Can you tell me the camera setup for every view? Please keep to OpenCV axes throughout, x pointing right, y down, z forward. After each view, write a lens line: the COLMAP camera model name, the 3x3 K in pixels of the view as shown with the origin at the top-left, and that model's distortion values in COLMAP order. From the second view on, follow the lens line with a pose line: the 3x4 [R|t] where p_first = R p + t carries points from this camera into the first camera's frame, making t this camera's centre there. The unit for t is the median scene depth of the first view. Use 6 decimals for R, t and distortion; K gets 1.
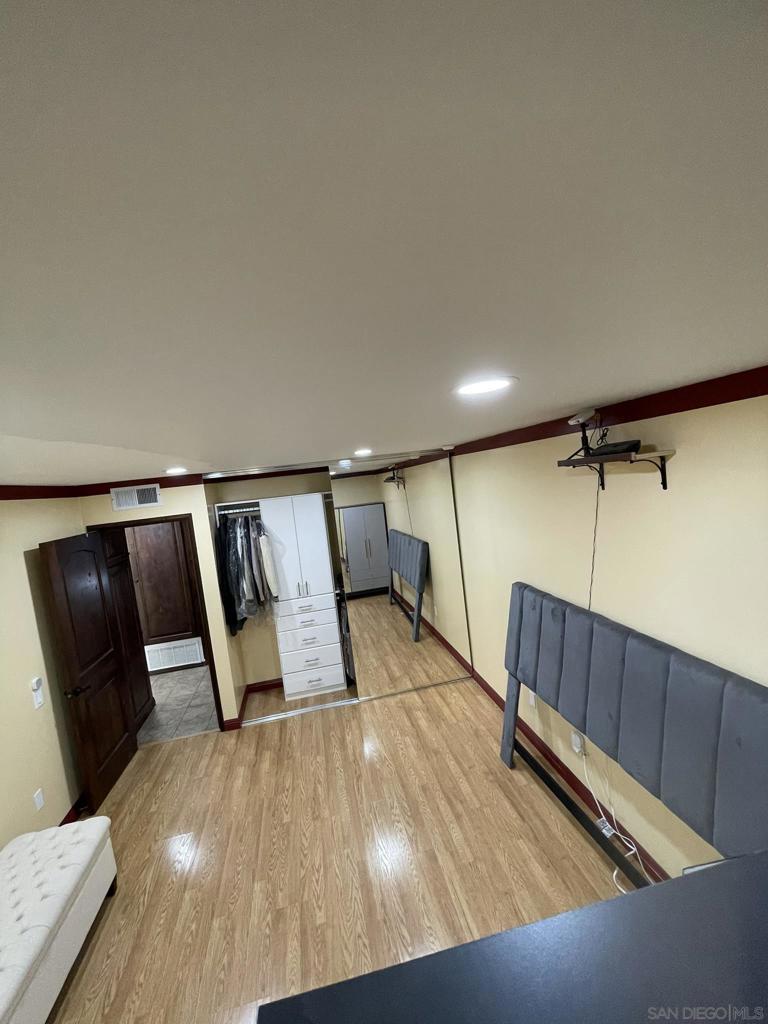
lens RADIAL K [[415.6, 0, 381.5], [0, 415.6, 510.7], [0, 0, 1]] dist [0.001953, 0.000465]
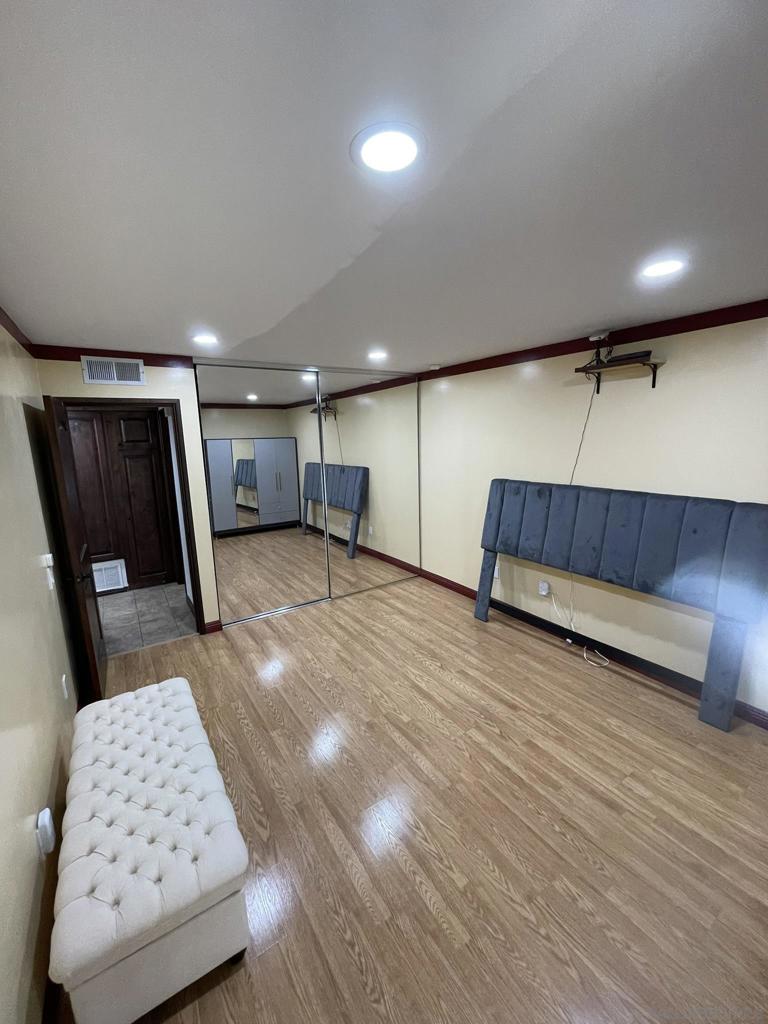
lens RADIAL K [[413.4, 0, 380.5], [0, 413.4, 508.6], [0, 0, 1]] dist [0.000429, -0.000024]
pose [[0.920479, 0.020334, 0.390263, -0.478301], [-0.048329, 0.996902, 0.062048, 0.199719], [-0.387793, -0.075975, 0.918610, -0.024895]]
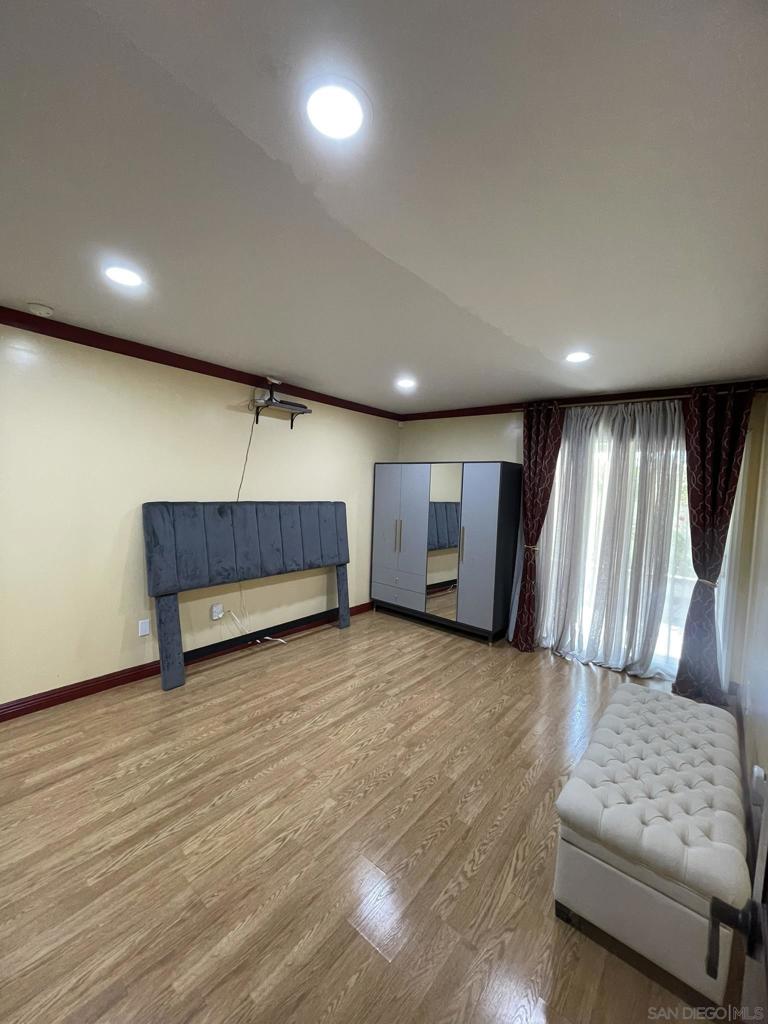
lens RADIAL K [[413.4, 0, 380.5], [0, 413.4, 508.6], [0, 0, 1]] dist [0.000429, -0.000024]
pose [[-0.636427, 0.041570, 0.770216, -0.749575], [0.089018, 0.995833, 0.019808, 0.212936], [-0.766183, 0.081169, -0.637475, 1.193614]]
